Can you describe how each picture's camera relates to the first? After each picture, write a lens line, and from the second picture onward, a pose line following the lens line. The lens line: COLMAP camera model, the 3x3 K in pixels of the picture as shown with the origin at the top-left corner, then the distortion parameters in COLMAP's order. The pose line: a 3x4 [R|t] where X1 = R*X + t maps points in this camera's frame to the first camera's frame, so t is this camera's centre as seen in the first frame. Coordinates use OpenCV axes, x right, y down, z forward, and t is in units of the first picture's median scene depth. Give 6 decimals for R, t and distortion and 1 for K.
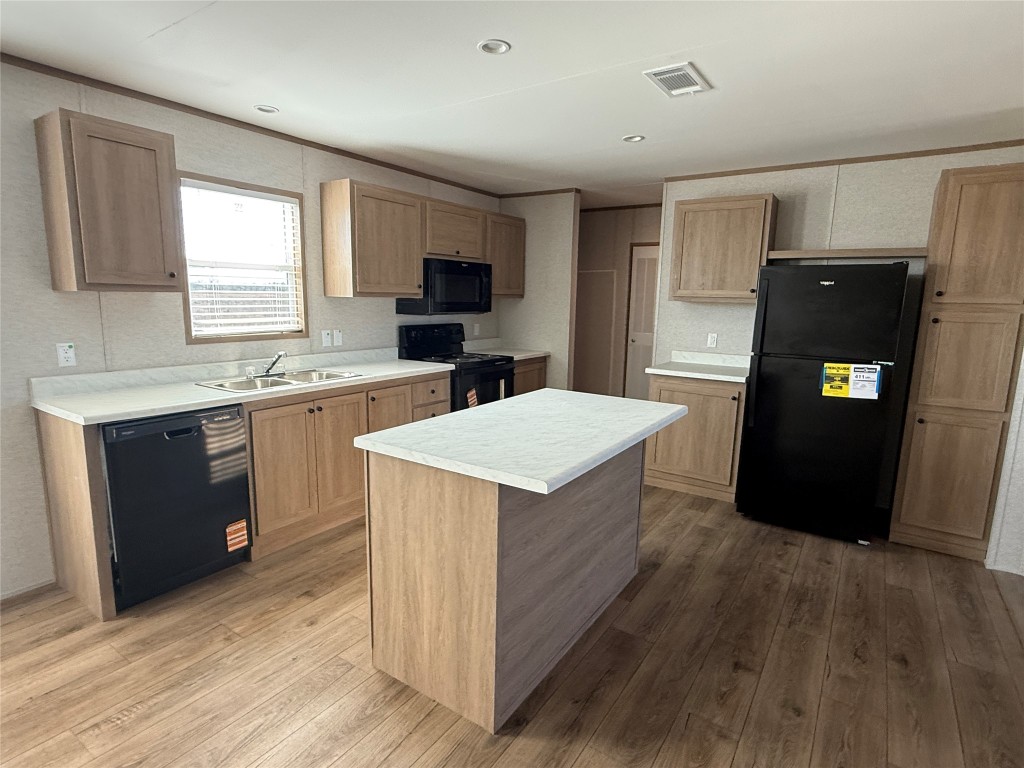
lens RADIAL K [[546.3, 0, 507.4], [0, 546.3, 384.2], [0, 0, 1]] dist [0.003434, -0.000199]
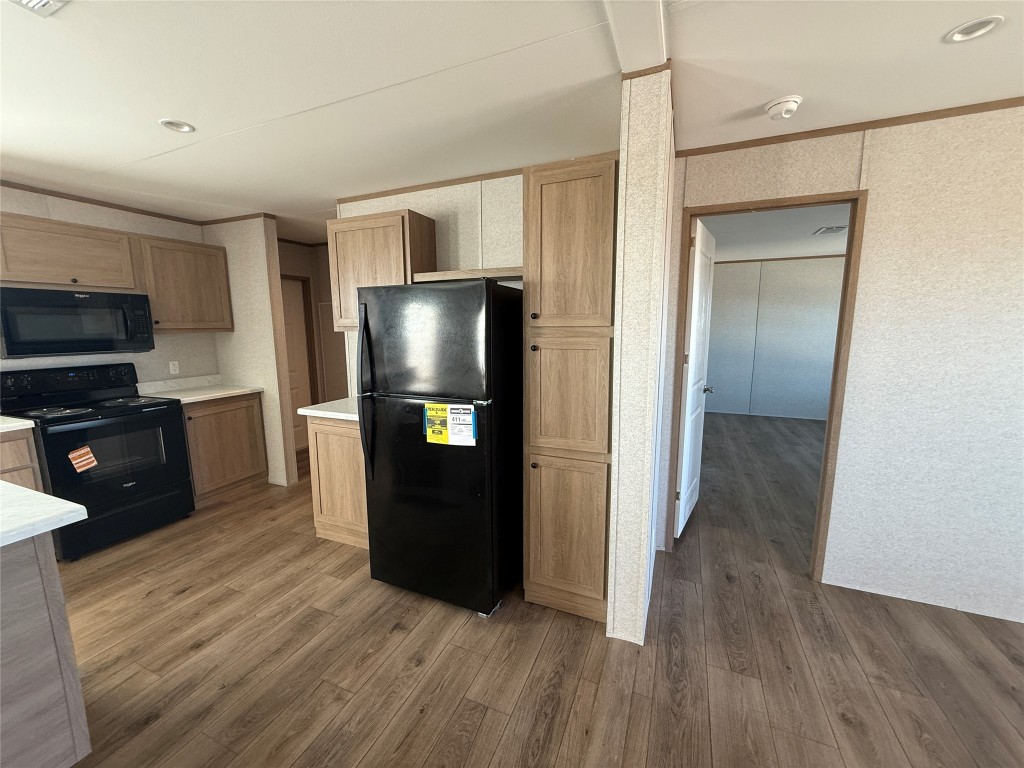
lens RADIAL K [[410.2, 0, 509.3], [0, 410.2, 383.1], [0, 0, 1]] dist [-0.000901, -0.000021]
pose [[0.981007, -0.055555, 0.185845, 0.602746], [0.058955, 0.998178, -0.012813, -0.054601], [-0.184795, 0.023526, 0.982495, 0.376306]]
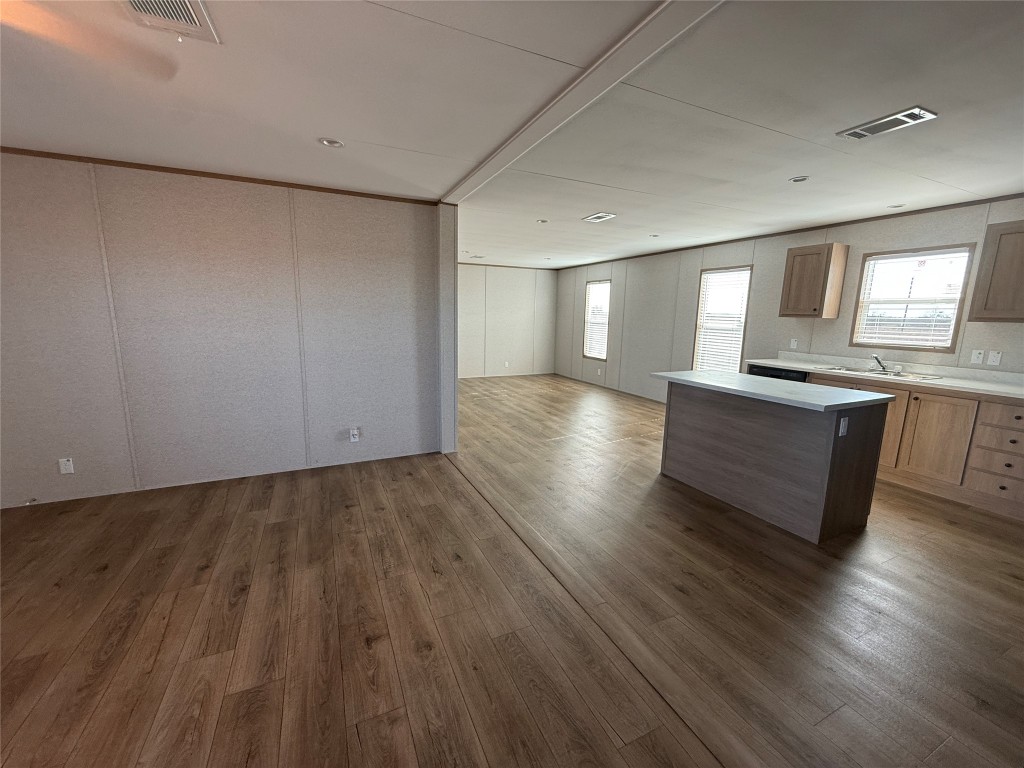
lens RADIAL K [[408.0, 0, 508.7], [0, 408.0, 385.9], [0, 0, 1]] dist [0.001087, 0.000201]
pose [[-0.511762, 0.123319, -0.850230, 1.183670], [-0.164538, 0.957257, 0.237880, -0.081109], [0.843224, 0.261633, -0.469597, 0.689762]]
